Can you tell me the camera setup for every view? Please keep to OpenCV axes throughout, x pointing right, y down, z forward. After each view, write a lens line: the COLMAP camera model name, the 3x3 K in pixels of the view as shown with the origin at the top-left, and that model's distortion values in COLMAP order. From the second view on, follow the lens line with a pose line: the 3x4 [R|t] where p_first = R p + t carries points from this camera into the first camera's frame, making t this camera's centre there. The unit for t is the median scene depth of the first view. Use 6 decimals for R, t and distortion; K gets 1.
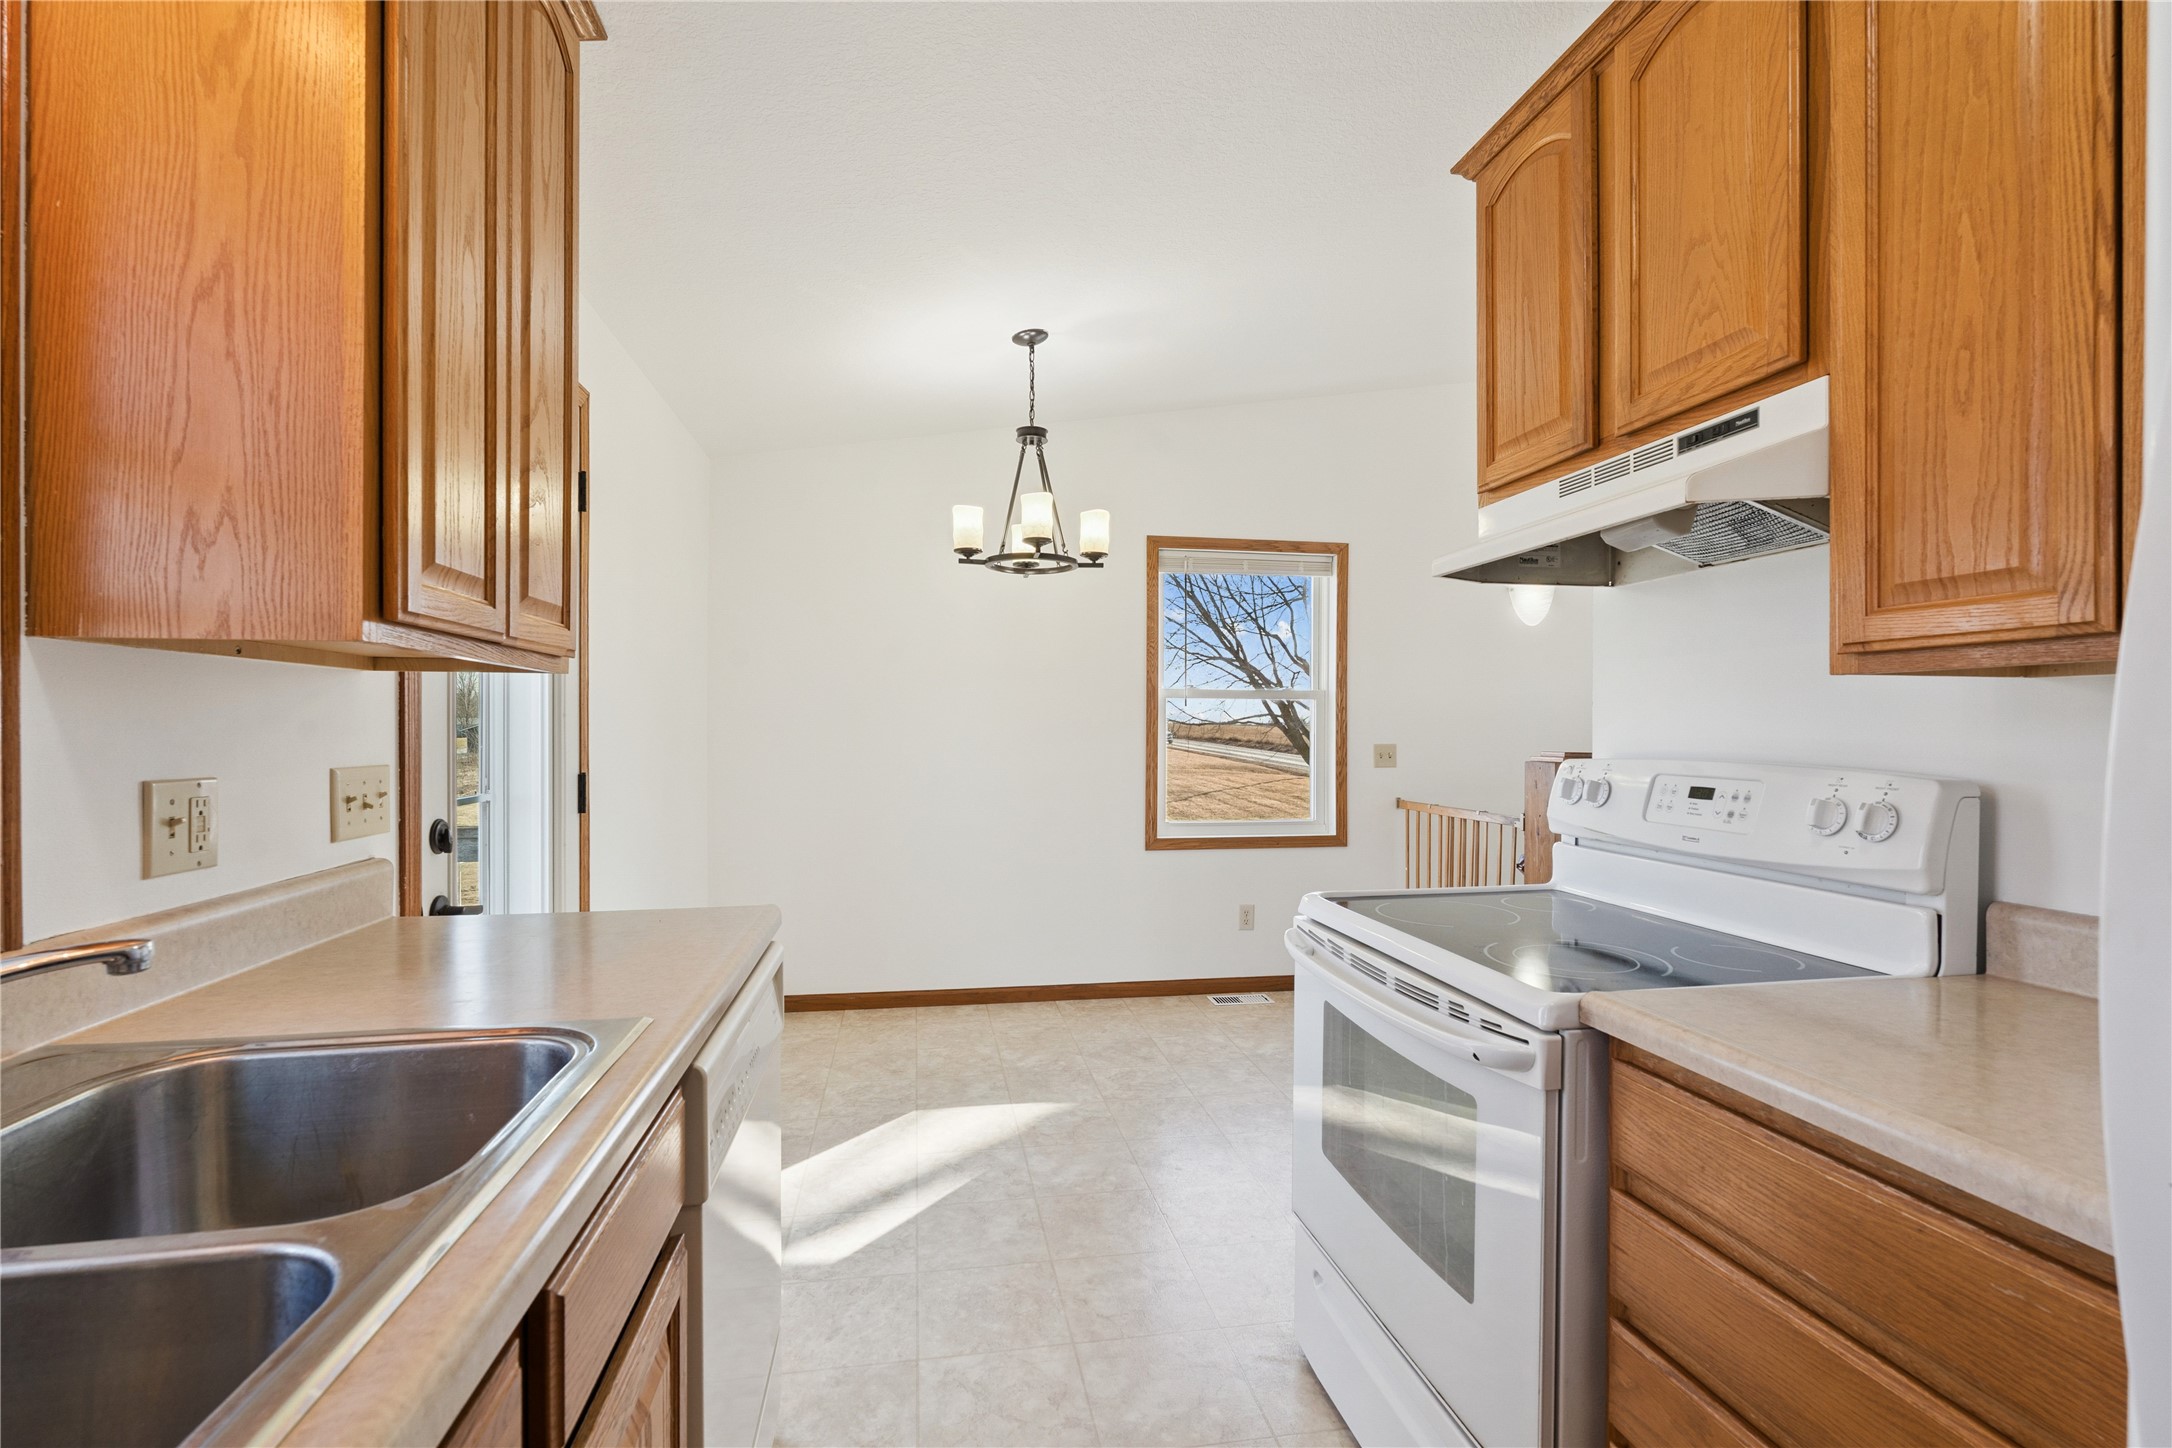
lens RADIAL K [[954.7, 0, 1082.8], [0, 954.7, 733.3], [0, 0, 1]] dist [0.000585, -0.000375]
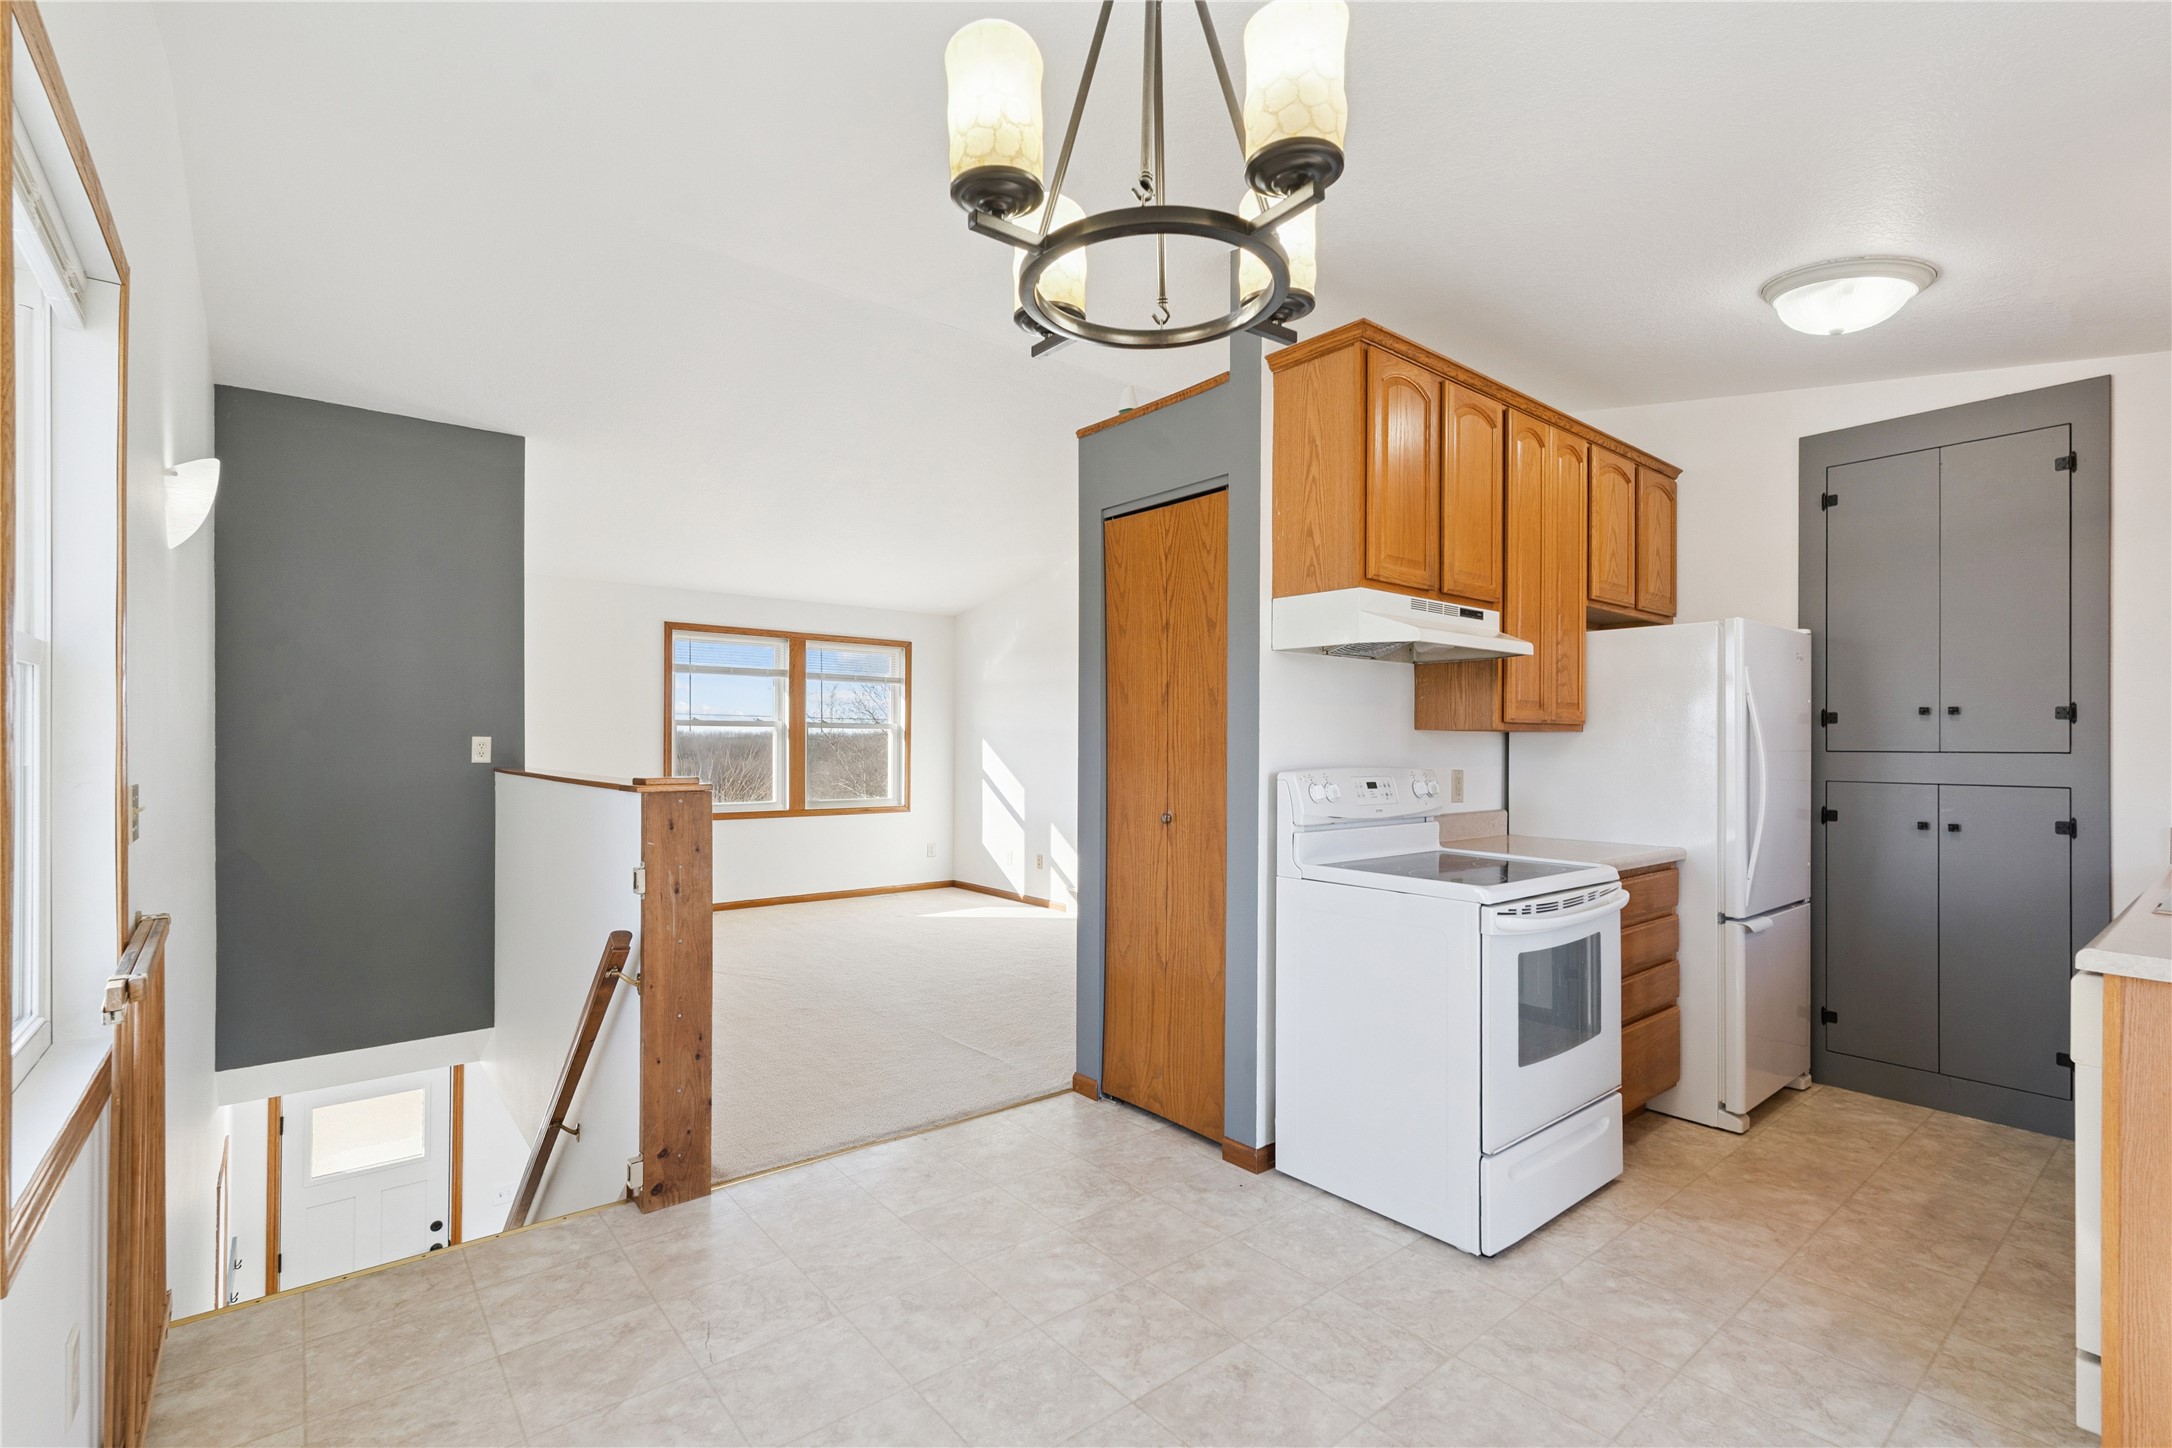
lens RADIAL K [[954.7, 0, 1075.3], [0, 954.7, 706.1], [0, 0, 1]] dist [0.000585, -0.000375]
pose [[-0.496467, 0.041660, 0.867055, -0.344381], [0.010025, 0.999056, -0.042262, -0.008838], [-0.867998, -0.012289, -0.496416, 1.271454]]
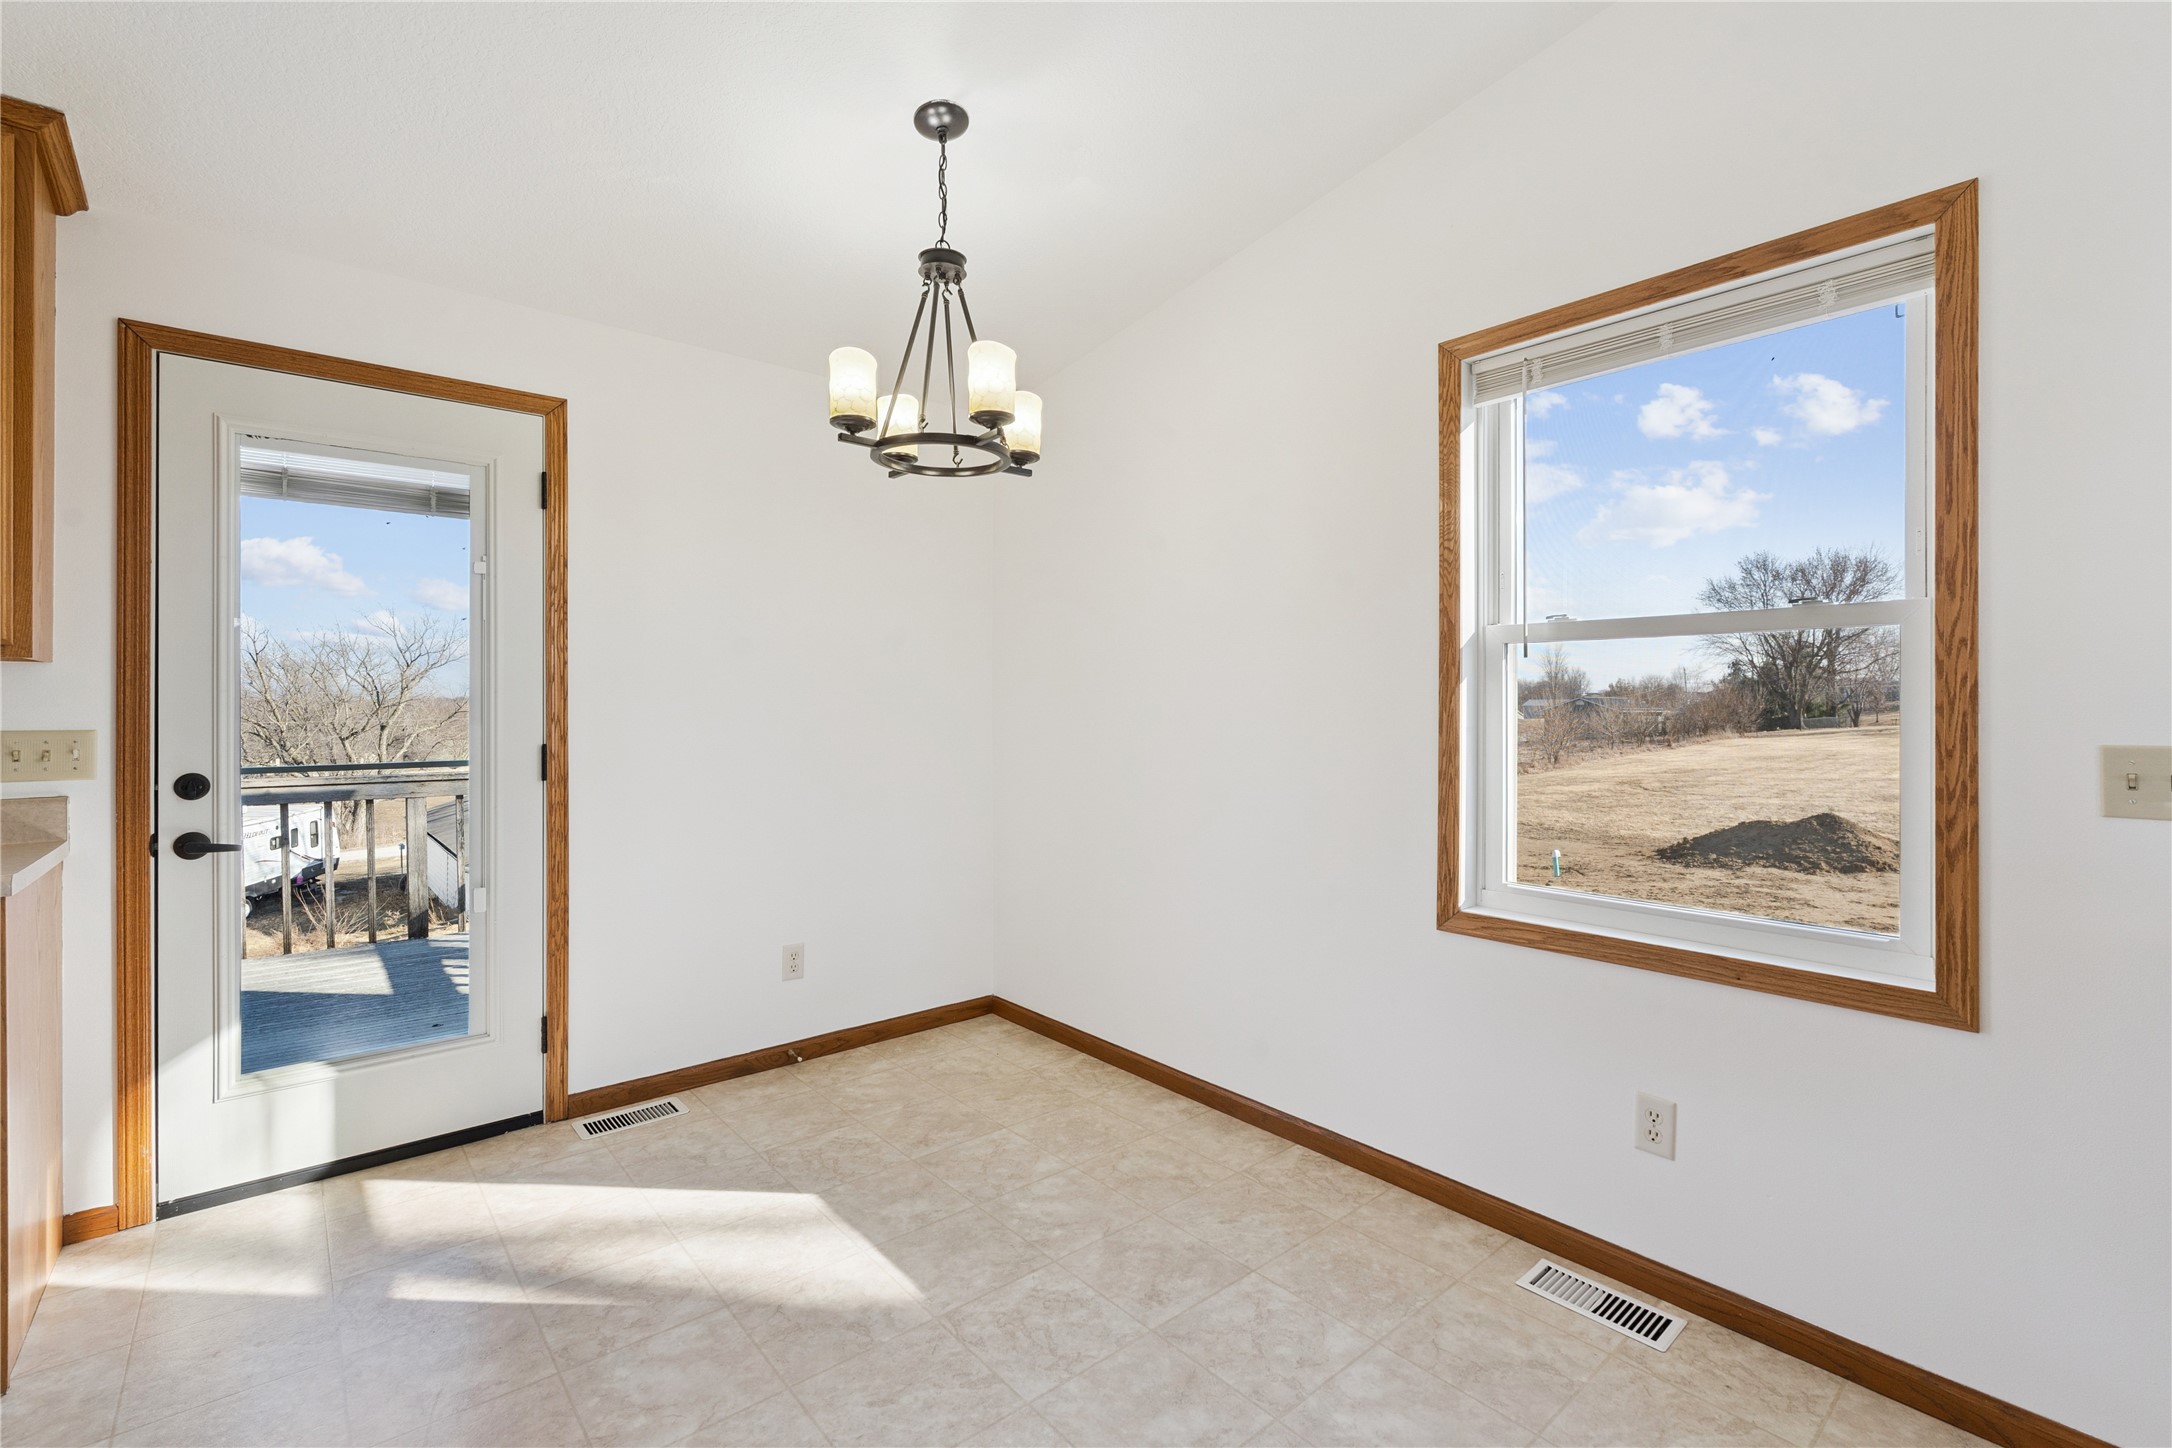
lens RADIAL K [[954.7, 0, 1081.3], [0, 954.7, 708.5], [0, 0, 1]] dist [0.000585, -0.000375]
pose [[0.518702, -0.001239, -0.854954, 0.487302], [-0.006115, 0.999968, -0.005159, 0.002736], [0.854933, 0.007904, 0.518678, 0.634723]]
